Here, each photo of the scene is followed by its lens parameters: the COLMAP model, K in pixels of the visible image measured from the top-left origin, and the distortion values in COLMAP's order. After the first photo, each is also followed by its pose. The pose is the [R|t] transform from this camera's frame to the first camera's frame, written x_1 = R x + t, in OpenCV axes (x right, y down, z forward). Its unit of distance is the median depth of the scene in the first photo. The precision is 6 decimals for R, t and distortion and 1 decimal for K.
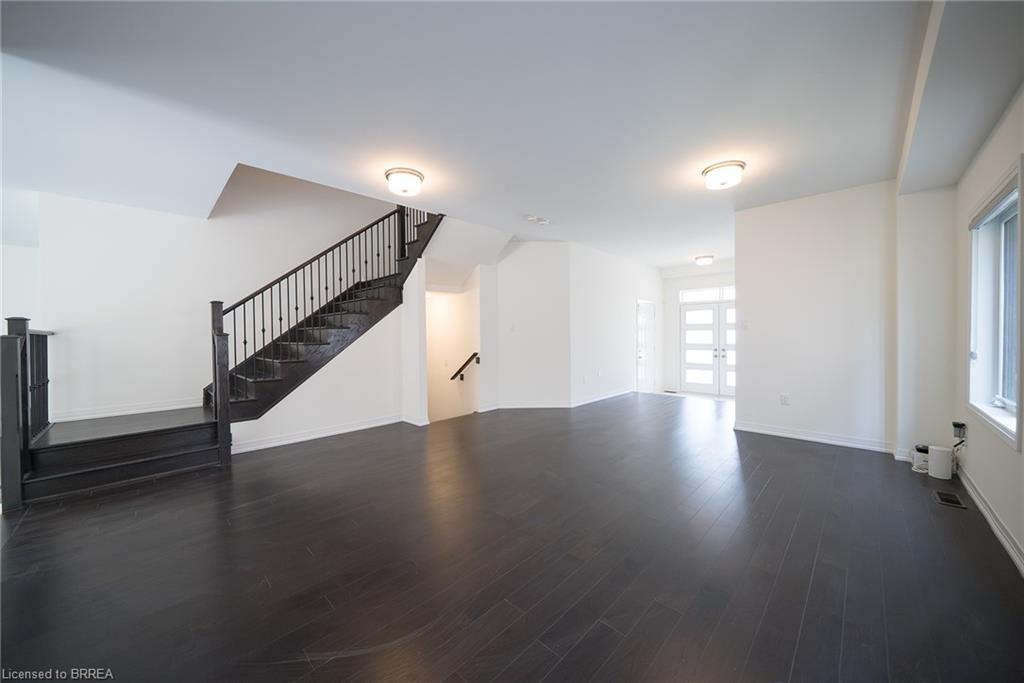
lens RADIAL K [[354.2, 0, 510.6], [0, 354.2, 337.0], [0, 0, 1]] dist [-0.021214, -0.000357]
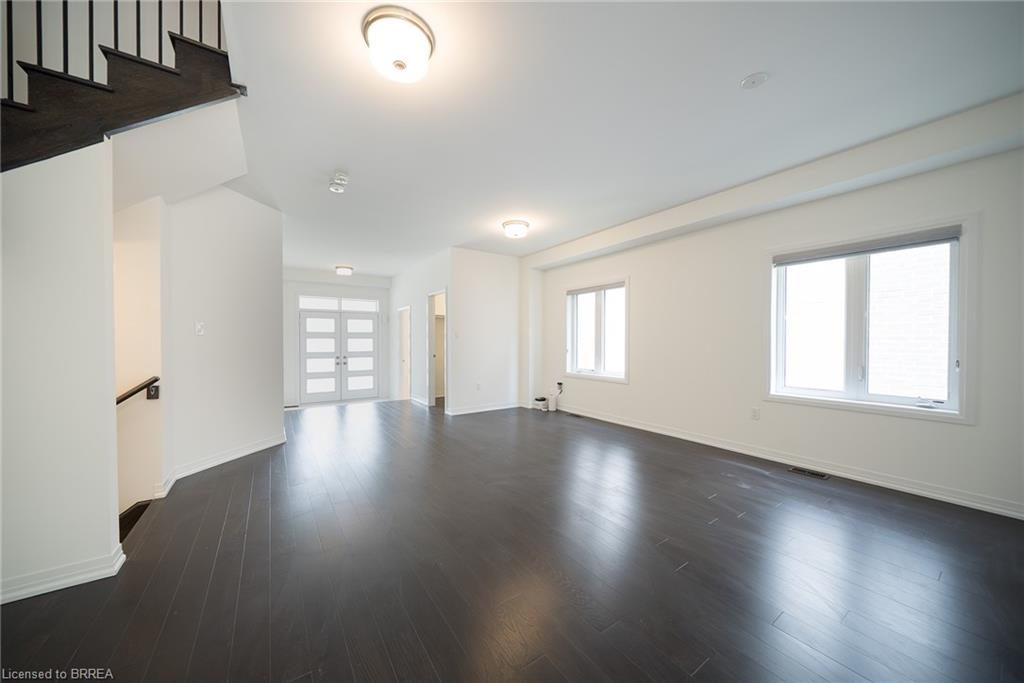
lens RADIAL K [[354.2, 0, 505.2], [0, 354.2, 342.3], [0, 0, 1]] dist [-0.021214, -0.000357]
pose [[0.210738, -0.001376, 0.977542, -0.332577], [0.010892, 0.999940, -0.000941, -0.001809], [-0.977482, 0.010845, 0.210740, 0.299232]]
